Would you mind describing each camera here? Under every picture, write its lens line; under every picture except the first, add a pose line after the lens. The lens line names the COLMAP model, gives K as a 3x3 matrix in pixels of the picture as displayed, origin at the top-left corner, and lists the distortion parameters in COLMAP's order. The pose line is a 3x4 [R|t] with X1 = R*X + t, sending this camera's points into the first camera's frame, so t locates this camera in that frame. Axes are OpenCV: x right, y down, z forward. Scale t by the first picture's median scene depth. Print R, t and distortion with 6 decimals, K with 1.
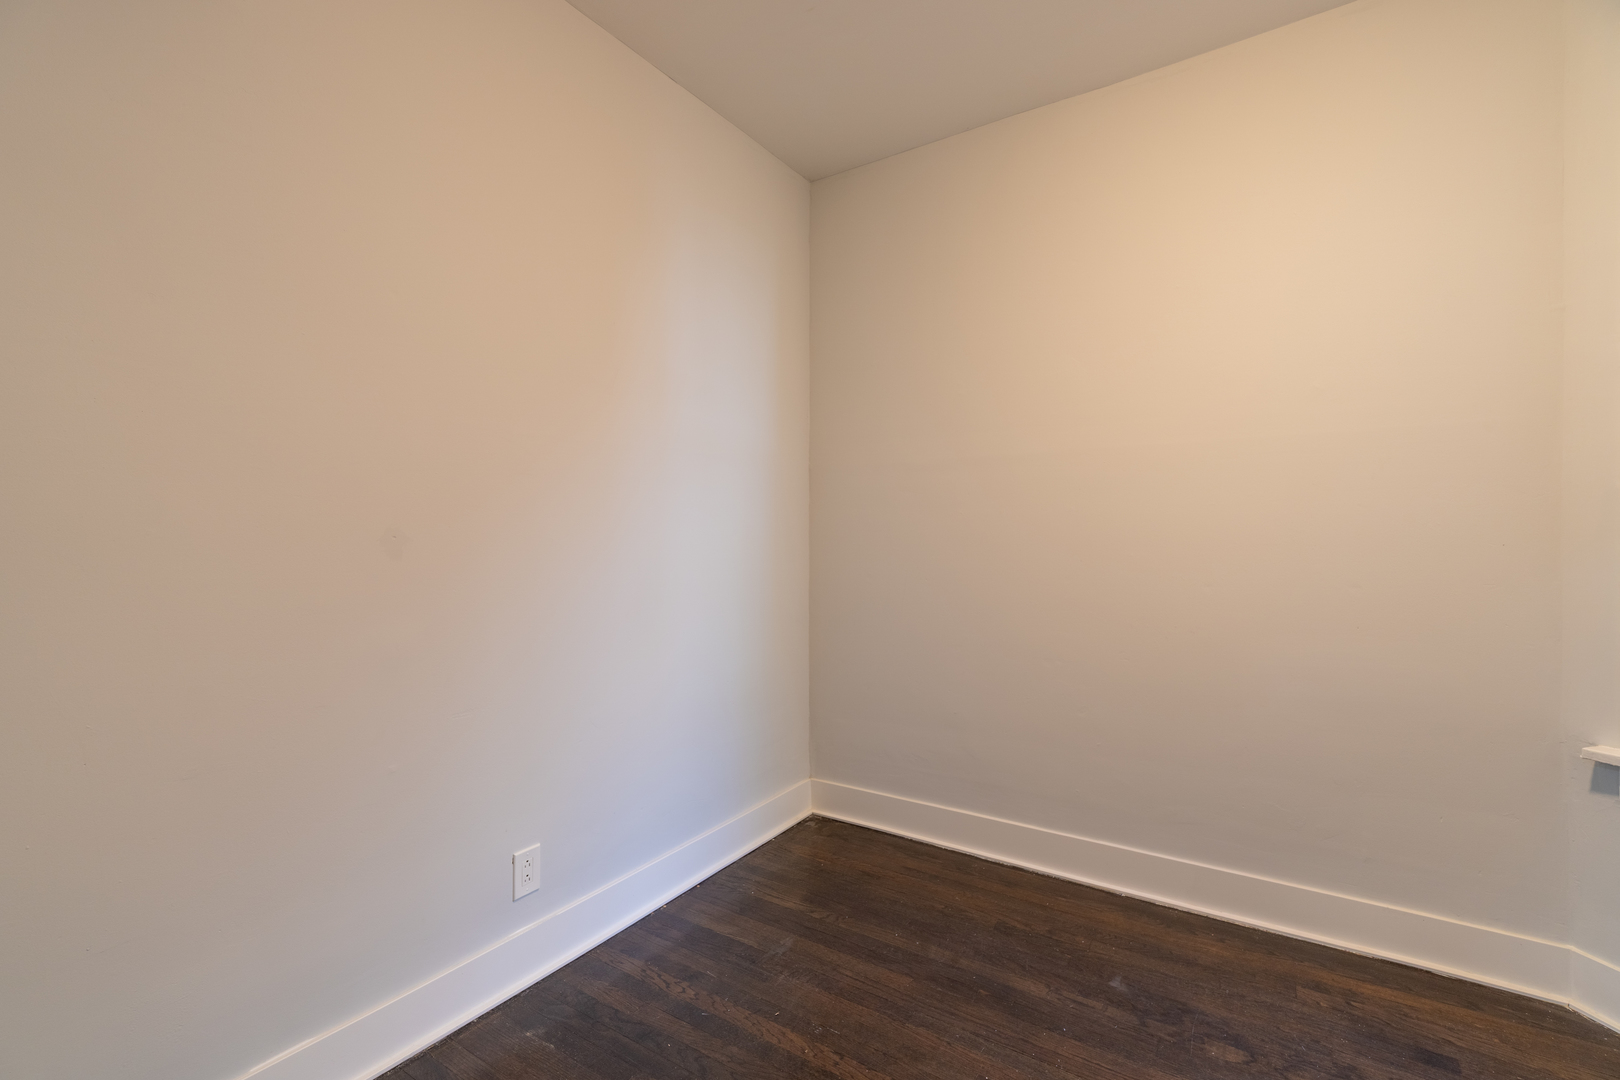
lens RADIAL K [[703.0, 0, 811.6], [0, 703.0, 547.1], [0, 0, 1]] dist [0.000639, 0.001242]
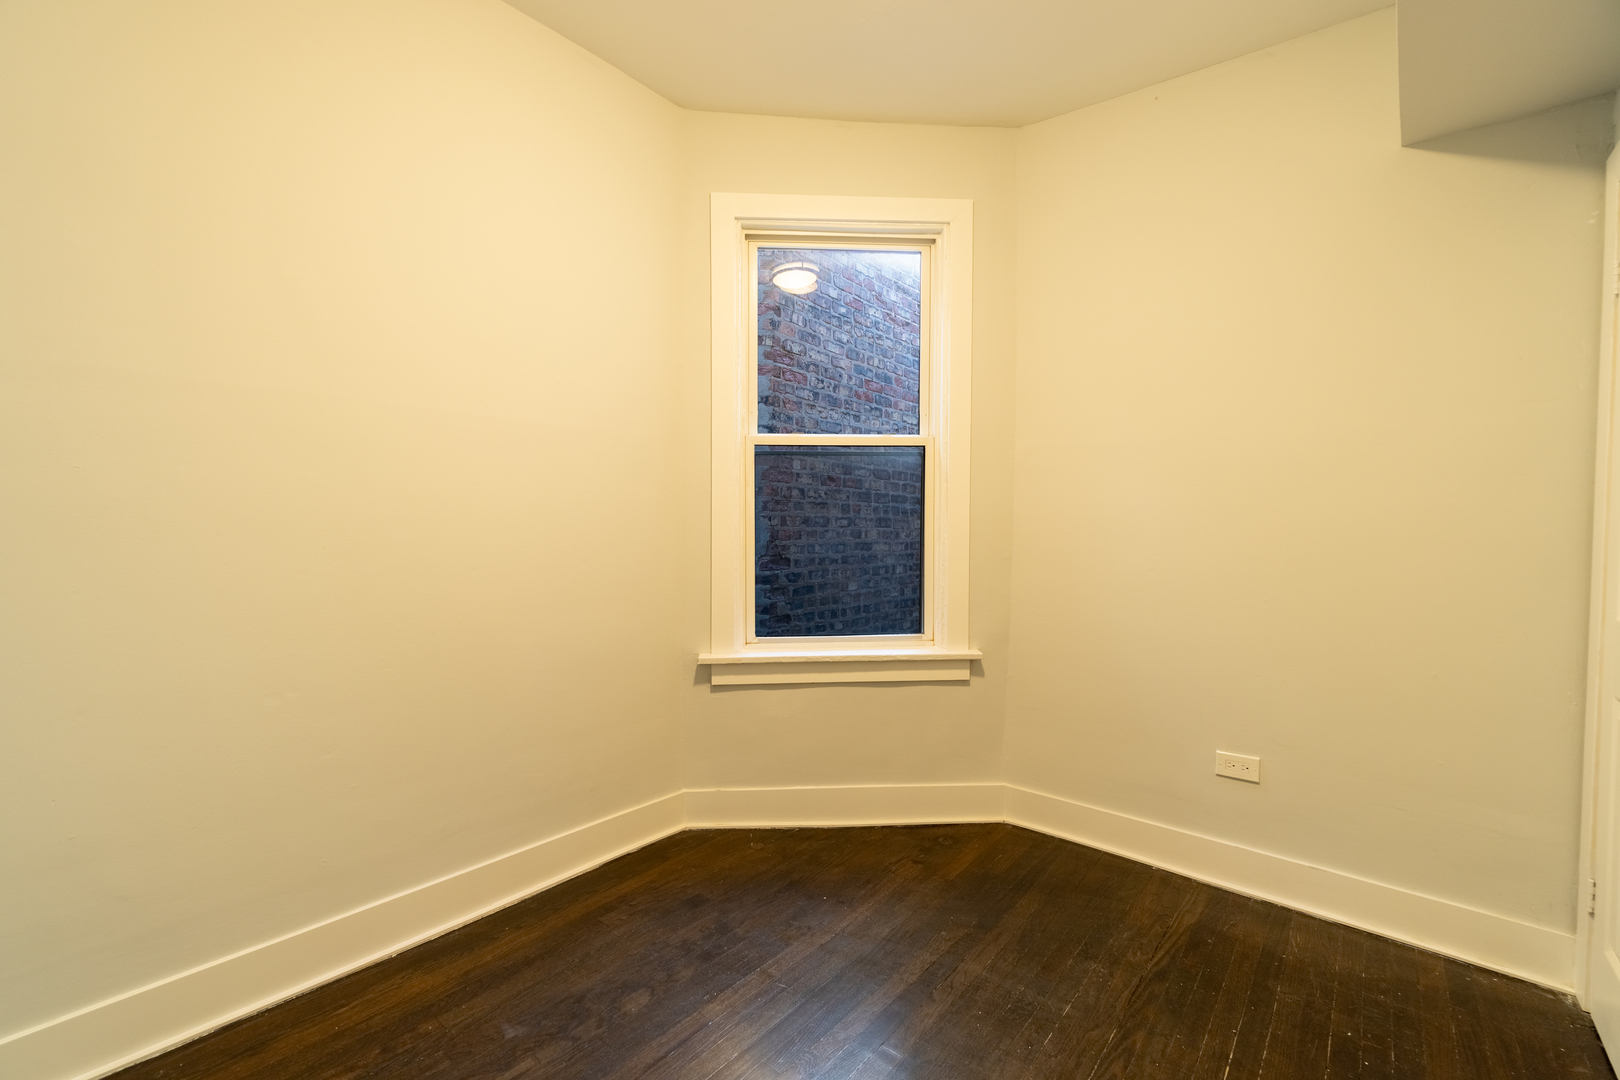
lens RADIAL K [[703.0, 0, 811.6], [0, 703.0, 547.1], [0, 0, 1]] dist [0.000639, 0.001242]
pose [[0.115334, -0.031635, 0.992823, -0.380598], [-0.004308, 0.999467, 0.032347, -0.007321], [-0.993317, -0.008008, 0.115136, 0.556985]]
